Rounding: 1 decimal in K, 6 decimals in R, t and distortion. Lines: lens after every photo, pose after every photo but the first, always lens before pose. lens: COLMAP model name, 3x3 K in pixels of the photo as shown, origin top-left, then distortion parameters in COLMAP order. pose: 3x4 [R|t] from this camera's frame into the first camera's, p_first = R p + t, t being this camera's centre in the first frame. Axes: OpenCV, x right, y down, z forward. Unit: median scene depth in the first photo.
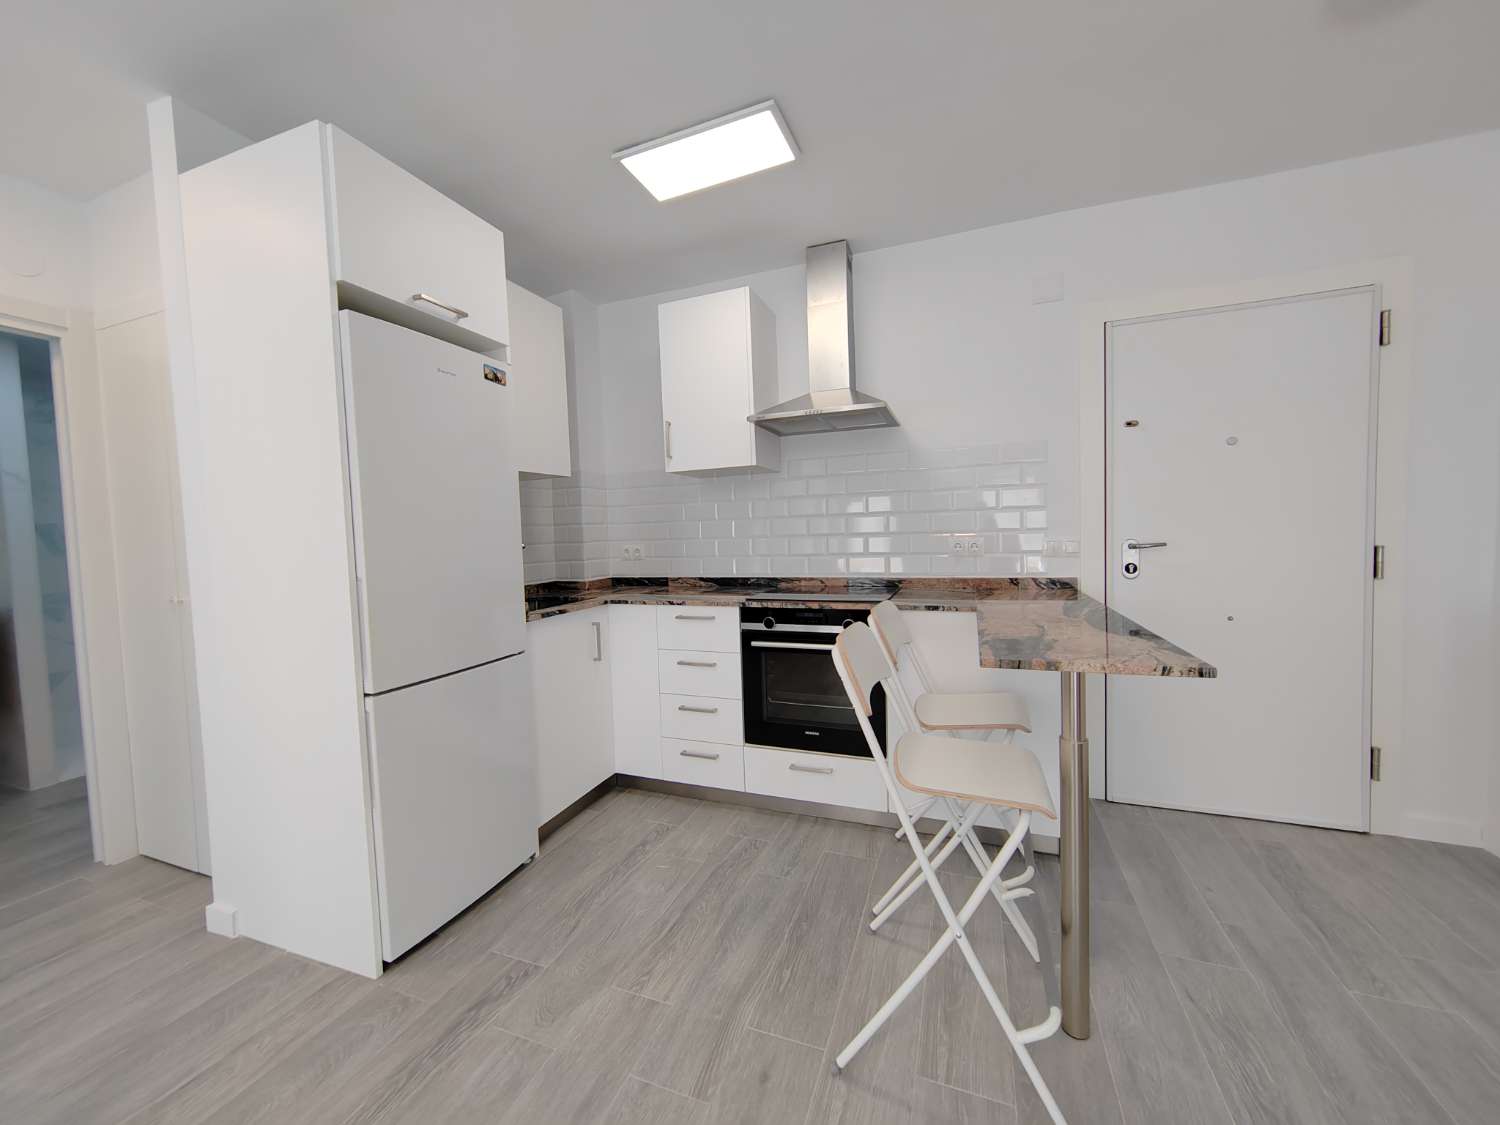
lens RADIAL K [[581.5, 0, 747.9], [0, 581.5, 563.1], [0, 0, 1]] dist [-0.008339, 0.005785]
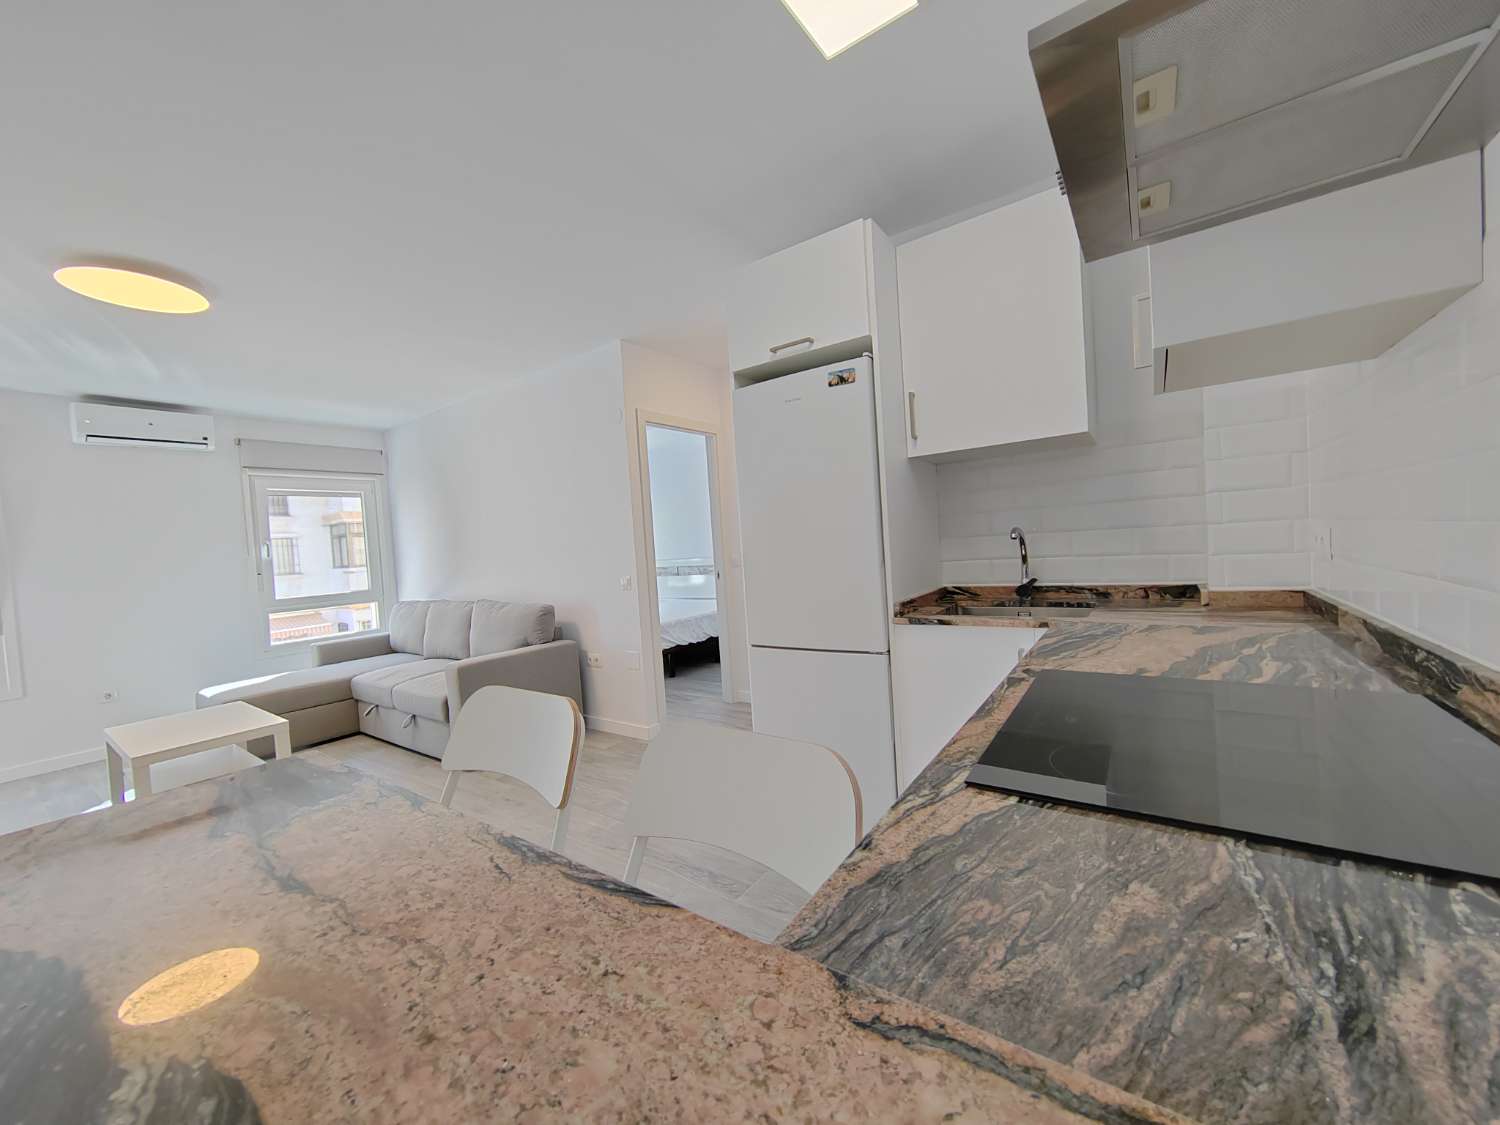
lens RADIAL K [[581.5, 0, 747.9], [0, 581.5, 563.1], [0, 0, 1]] dist [-0.008339, 0.005785]
pose [[-0.239494, 0.054214, -0.969383, 0.503246], [0.010088, 0.998525, 0.053352, -0.043103], [0.970846, 0.002998, -0.239687, 0.884996]]
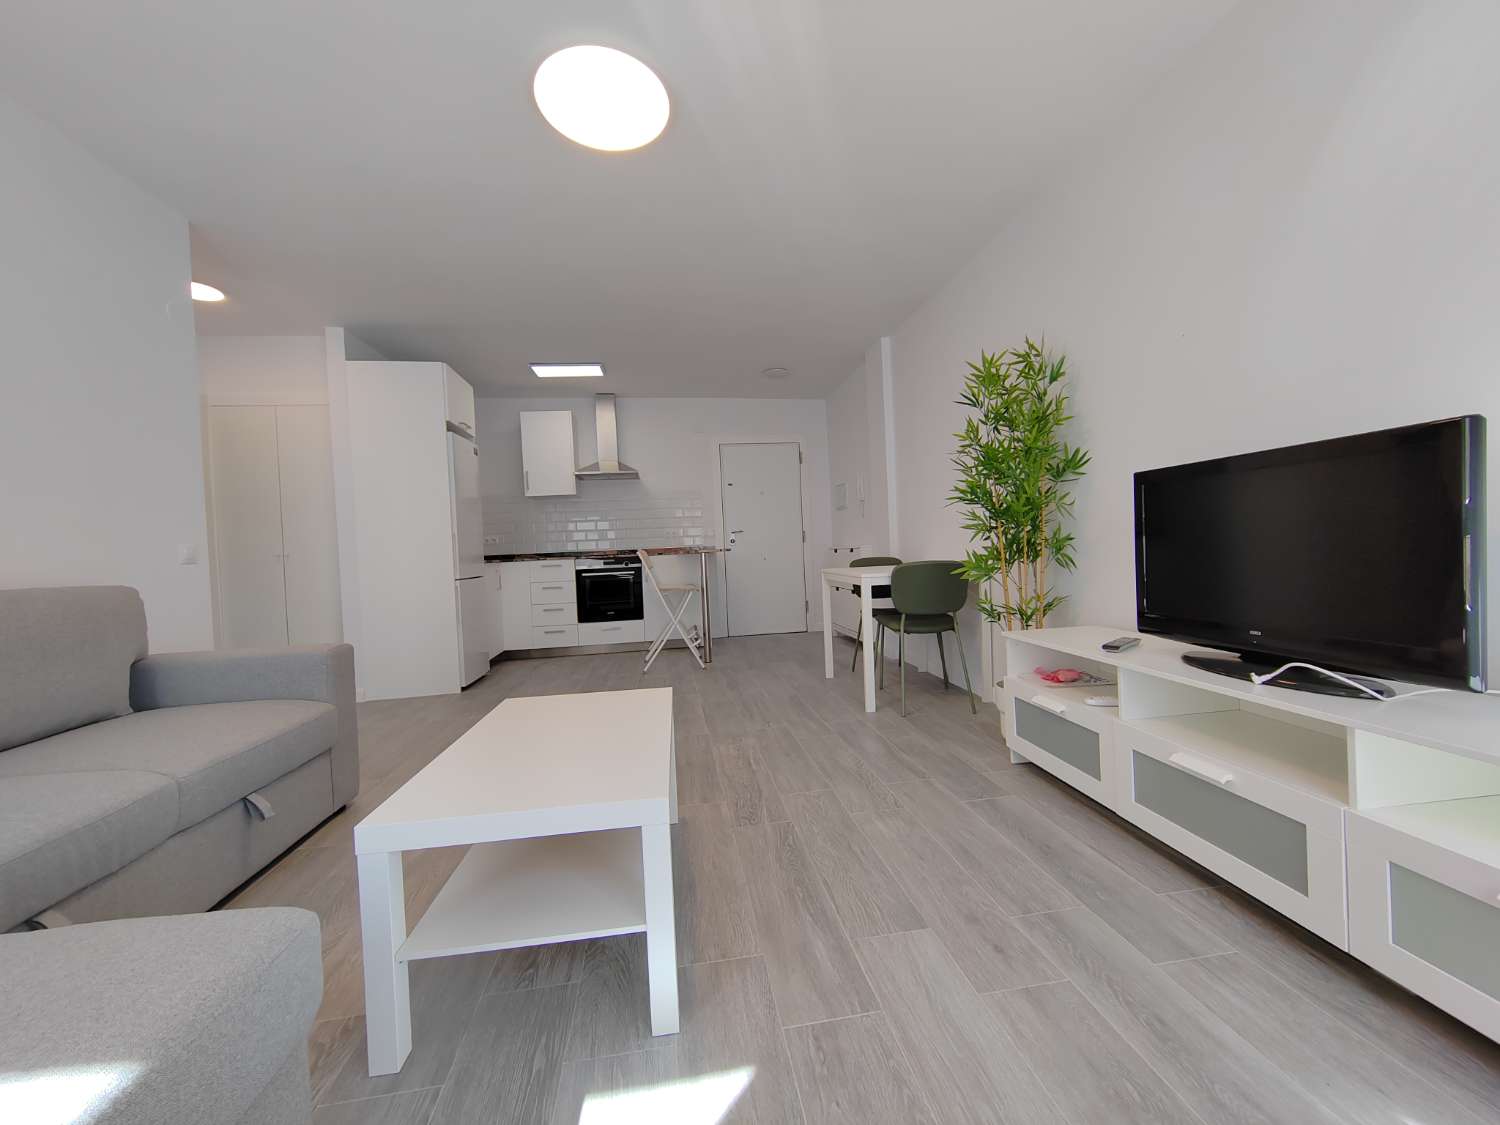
lens RADIAL K [[581.5, 0, 747.9], [0, 581.5, 563.1], [0, 0, 1]] dist [-0.008339, 0.005785]
pose [[0.872250, -0.017164, 0.488759, -0.520784], [0.039780, 0.998562, -0.035926, 0.197085], [-0.487440, 0.050780, 0.871679, -1.235214]]
